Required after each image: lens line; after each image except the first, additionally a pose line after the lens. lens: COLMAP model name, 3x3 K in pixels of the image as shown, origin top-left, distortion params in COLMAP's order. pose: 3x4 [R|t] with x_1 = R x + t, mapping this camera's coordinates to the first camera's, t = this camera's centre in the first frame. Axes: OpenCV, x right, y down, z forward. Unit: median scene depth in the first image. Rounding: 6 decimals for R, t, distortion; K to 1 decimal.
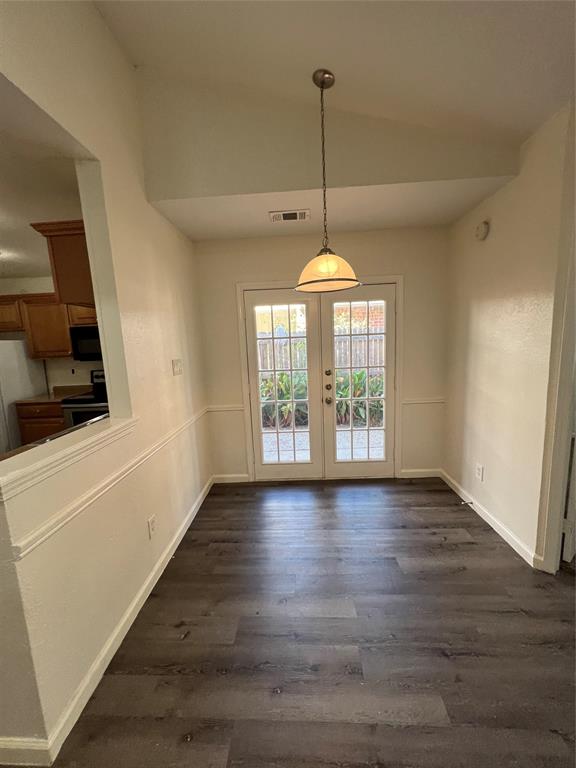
lens RADIAL K [[306.2, 0, 286.7], [0, 306.2, 384.4], [0, 0, 1]] dist [0.000184, 0.000162]
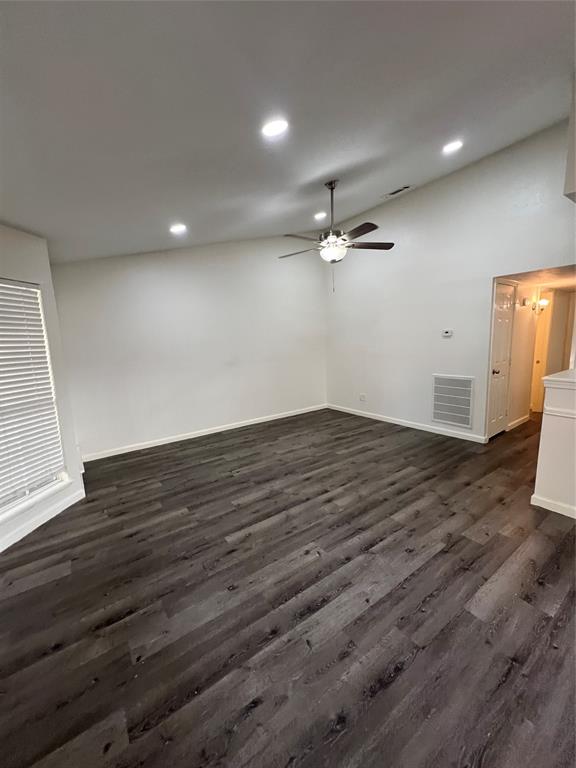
lens RADIAL K [[306.2, 0, 286.7], [0, 306.2, 384.4], [0, 0, 1]] dist [0.000184, 0.000162]
pose [[-0.784812, 0.164804, -0.597420, 1.071222], [-0.017106, 0.957865, 0.286708, -0.154509], [0.619498, 0.235231, -0.748925, 0.756266]]
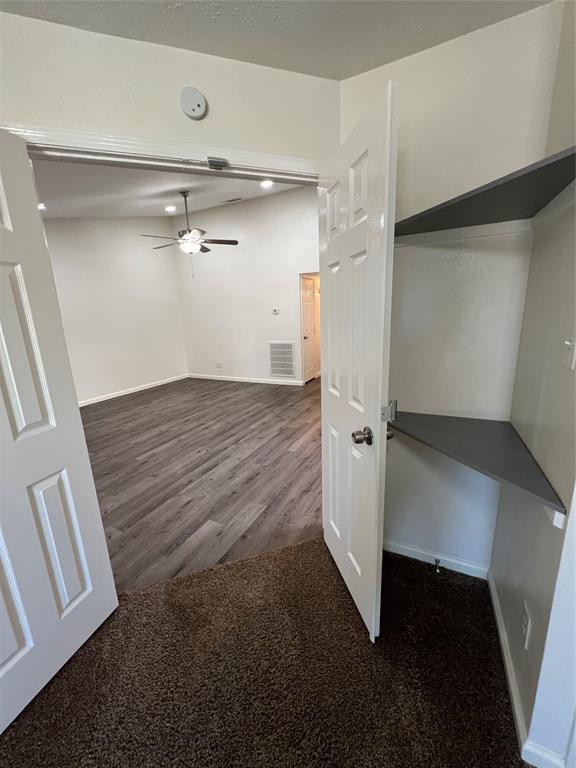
lens RADIAL K [[306.2, 0, 286.7], [0, 306.2, 384.4], [0, 0, 1]] dist [0.000184, 0.000162]
pose [[-0.402964, 0.262000, -0.876913, 1.626044], [-0.080382, 0.944314, 0.319075, -0.193618], [0.911679, 0.199064, -0.359465, 1.084424]]
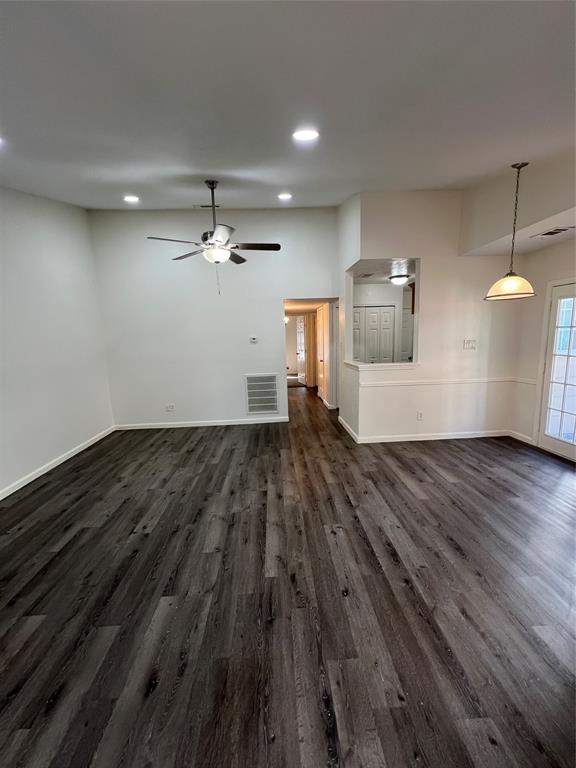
lens RADIAL K [[306.2, 0, 286.7], [0, 306.2, 384.4], [0, 0, 1]] dist [0.000184, 0.000162]
pose [[0.100506, 0.195260, -0.975588, 1.487868], [-0.116565, 0.976111, 0.183356, -0.042725], [0.988085, 0.095291, 0.120865, -0.222235]]
